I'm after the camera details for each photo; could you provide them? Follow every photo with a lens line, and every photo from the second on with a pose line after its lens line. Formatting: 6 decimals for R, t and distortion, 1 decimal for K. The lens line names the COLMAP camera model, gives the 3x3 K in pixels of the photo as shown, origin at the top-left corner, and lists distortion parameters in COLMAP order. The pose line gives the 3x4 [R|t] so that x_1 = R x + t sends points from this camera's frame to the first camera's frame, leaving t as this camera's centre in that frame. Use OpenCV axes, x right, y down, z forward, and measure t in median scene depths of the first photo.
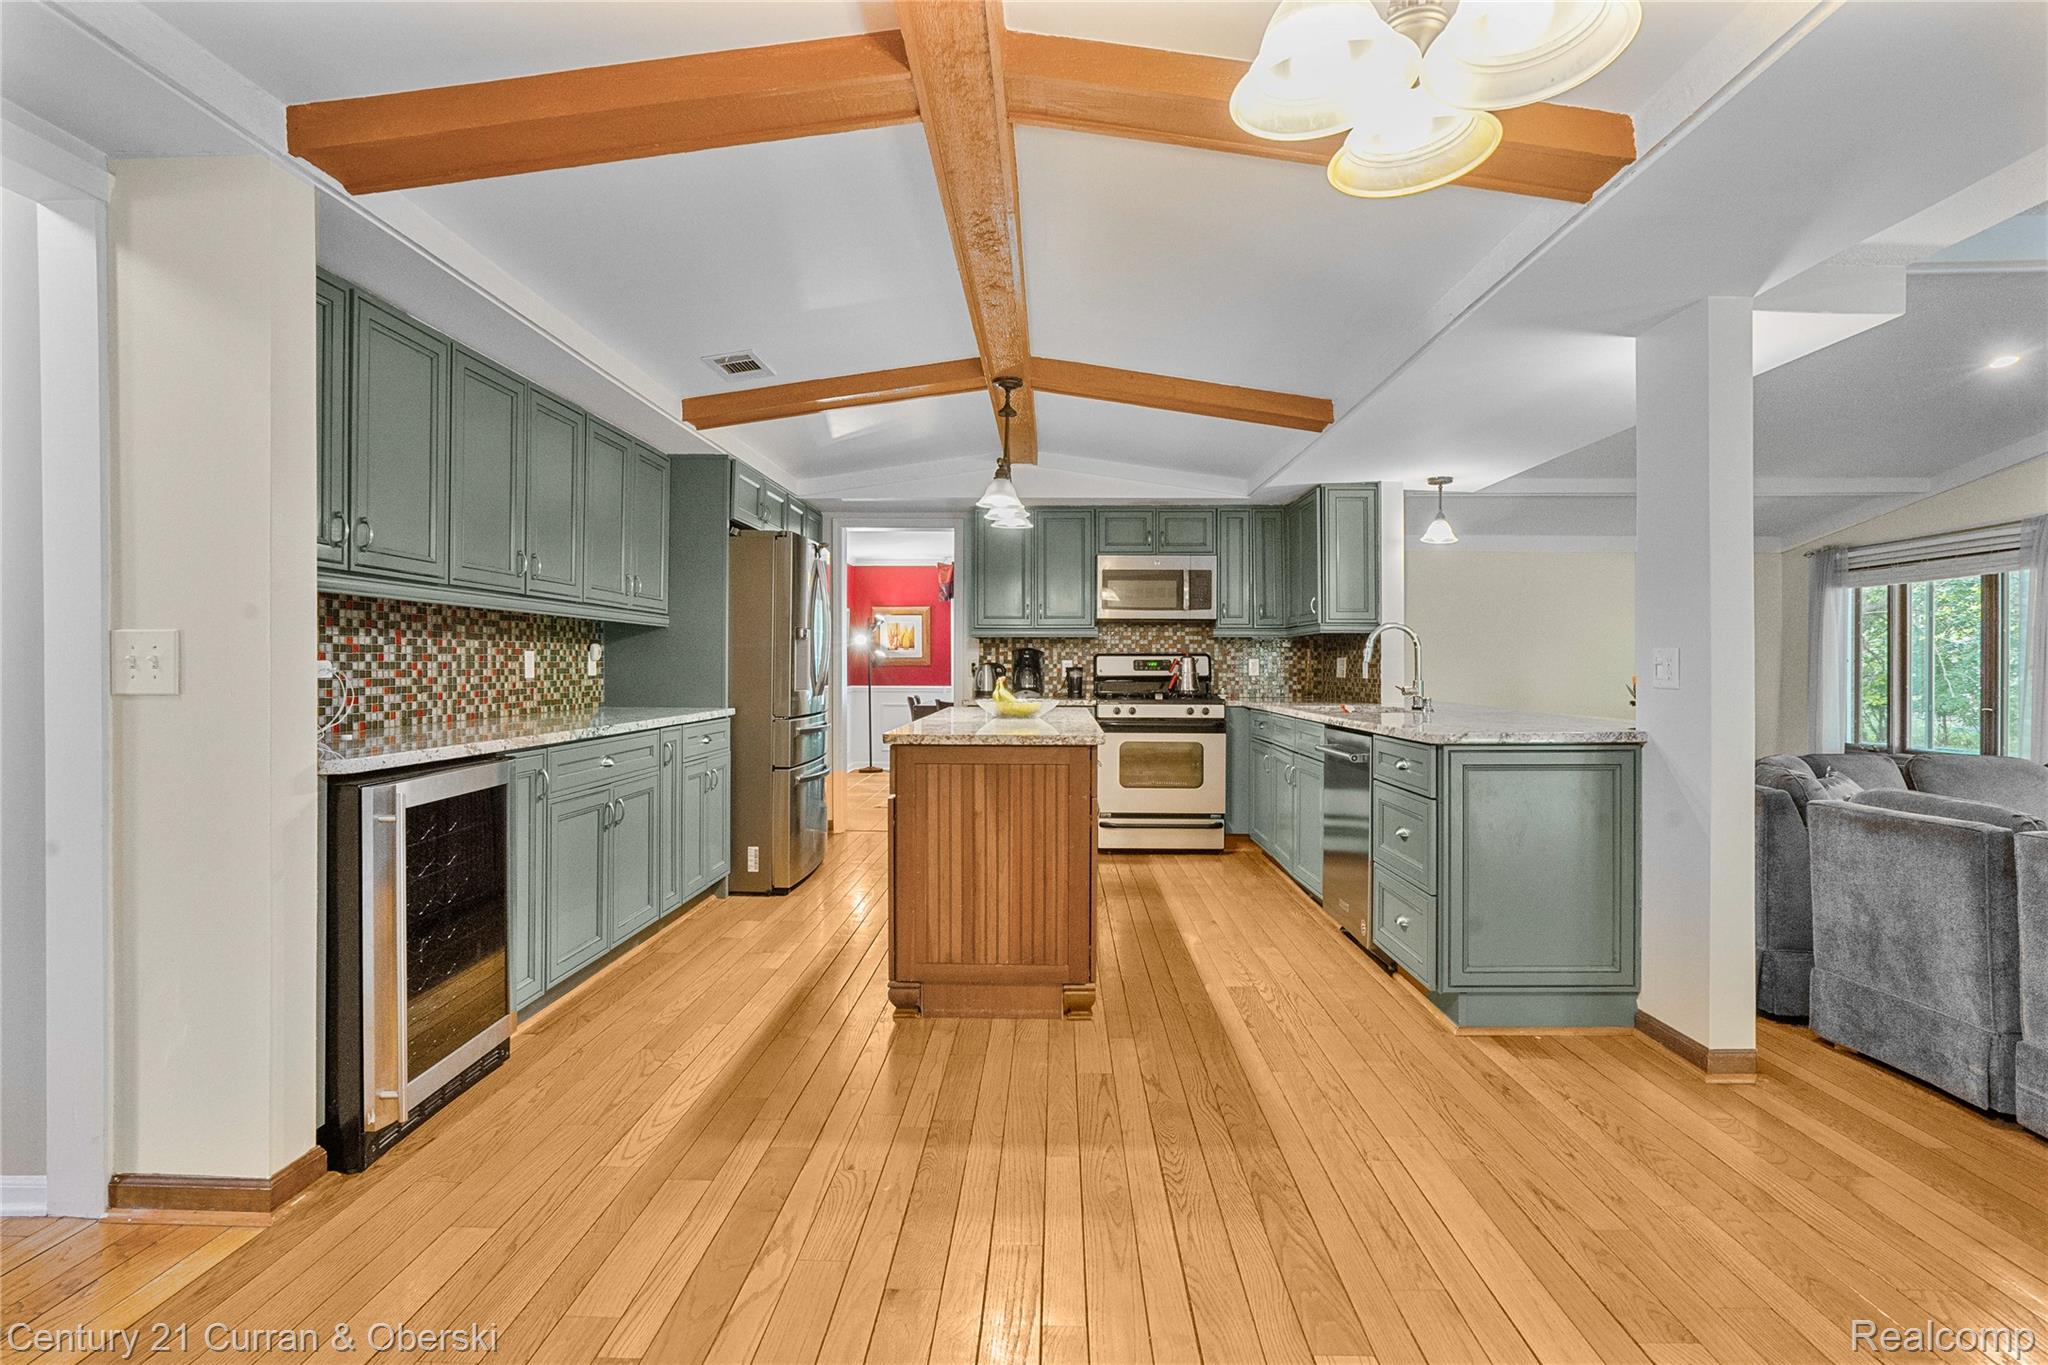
lens RADIAL K [[951.5, 0, 1027.1], [0, 951.5, 653.0], [0, 0, 1]] dist [-0.015169, 0.005259]
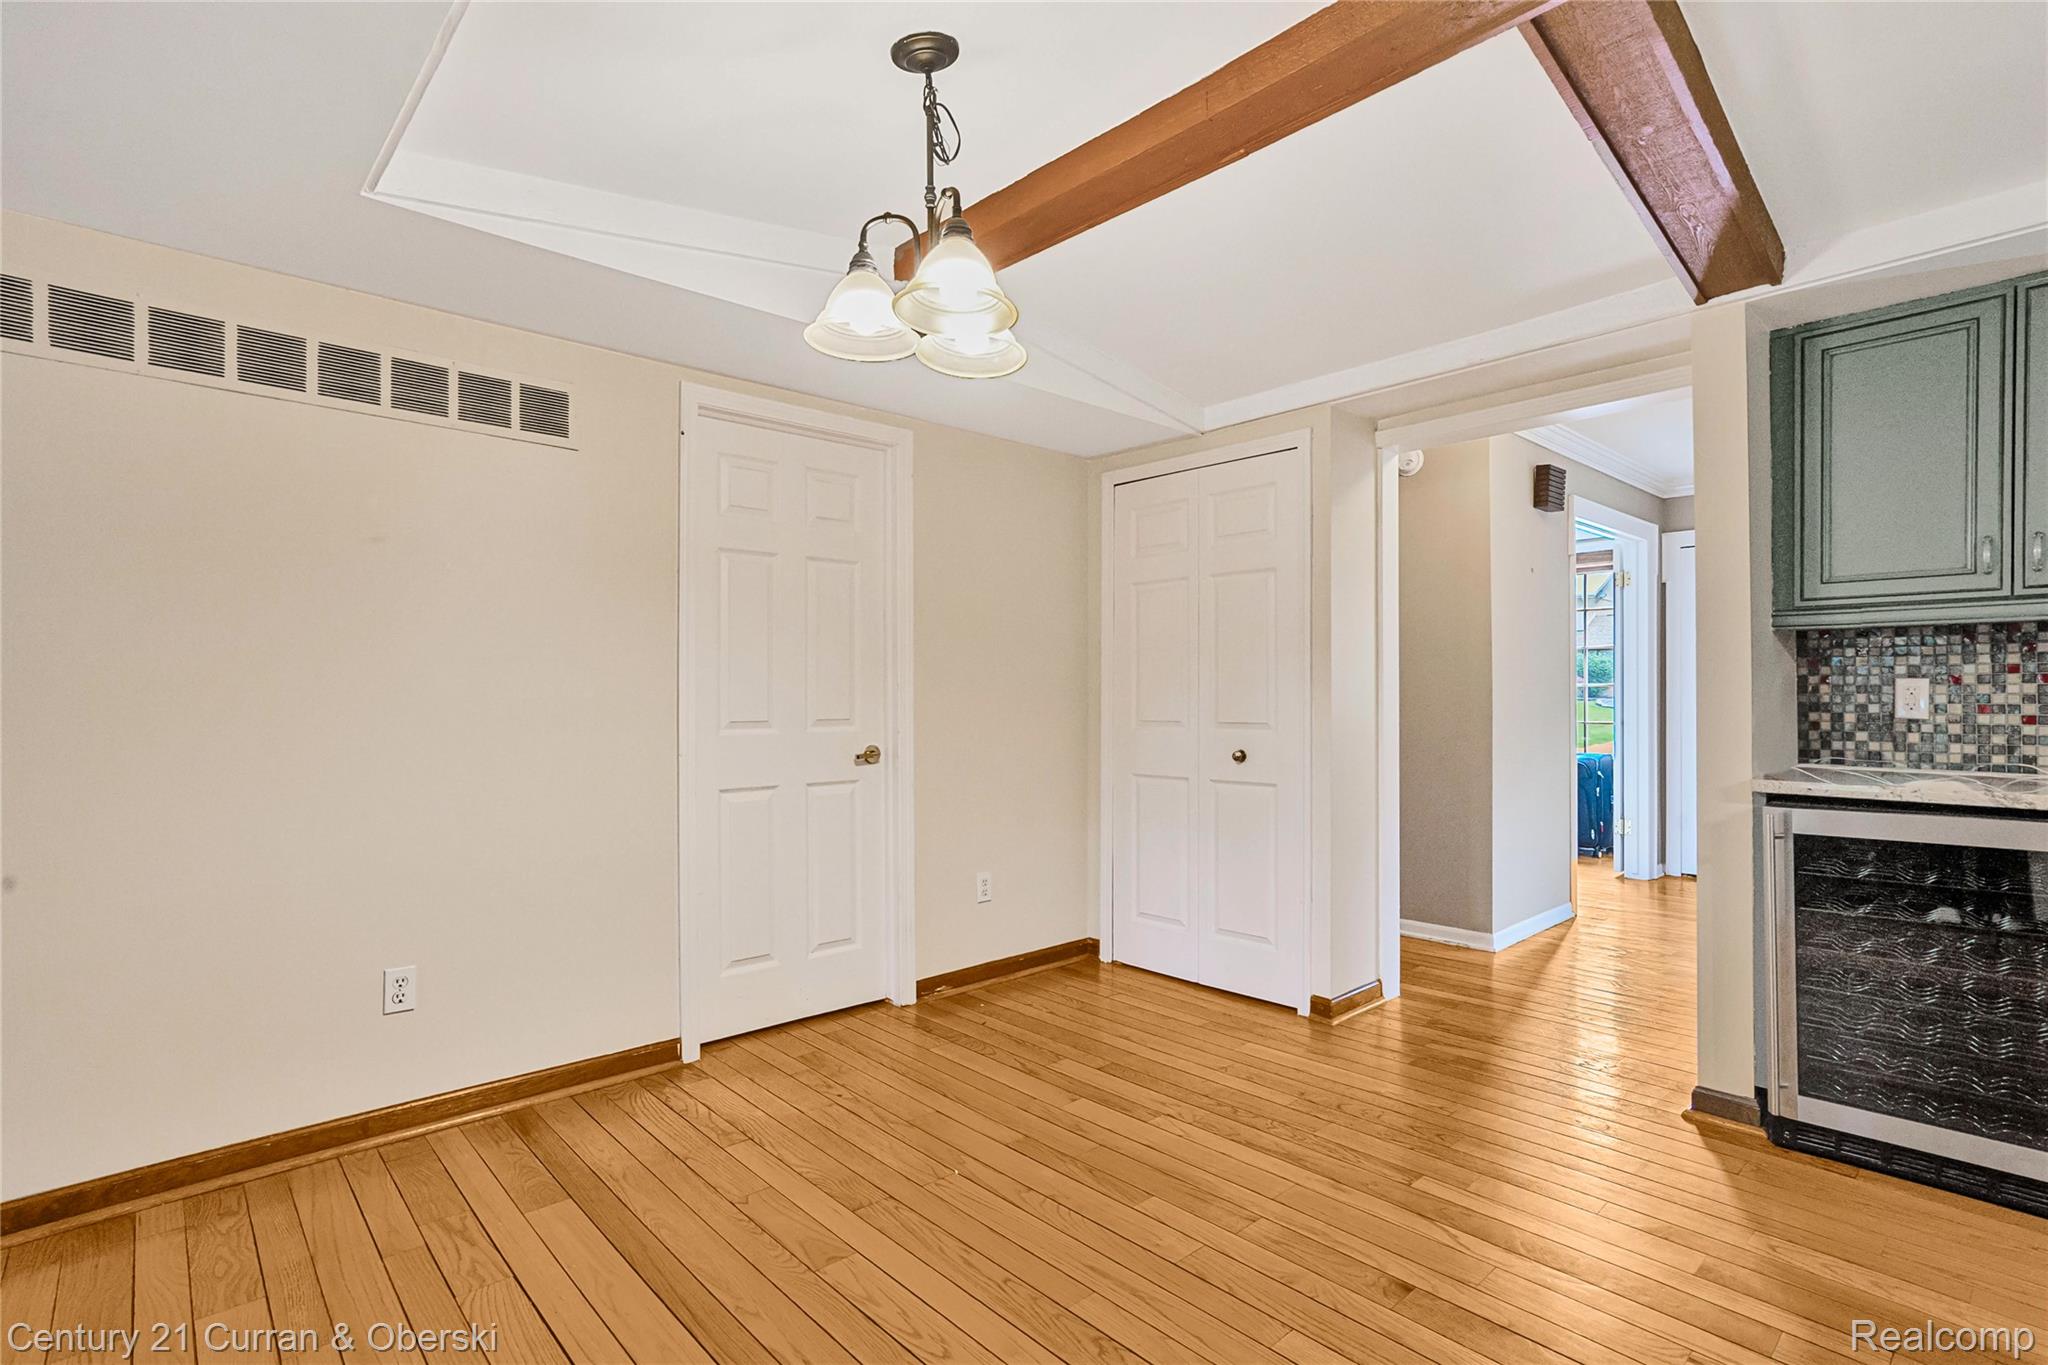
lens RADIAL K [[951.5, 0, 1028.6], [0, 951.5, 695.7], [0, 0, 1]] dist [-0.015169, 0.005259]
pose [[-0.717140, -0.002393, -0.696925, 0.385316], [0.010534, 0.999843, -0.014273, 0.008607], [0.696850, -0.017577, -0.717002, 0.629859]]
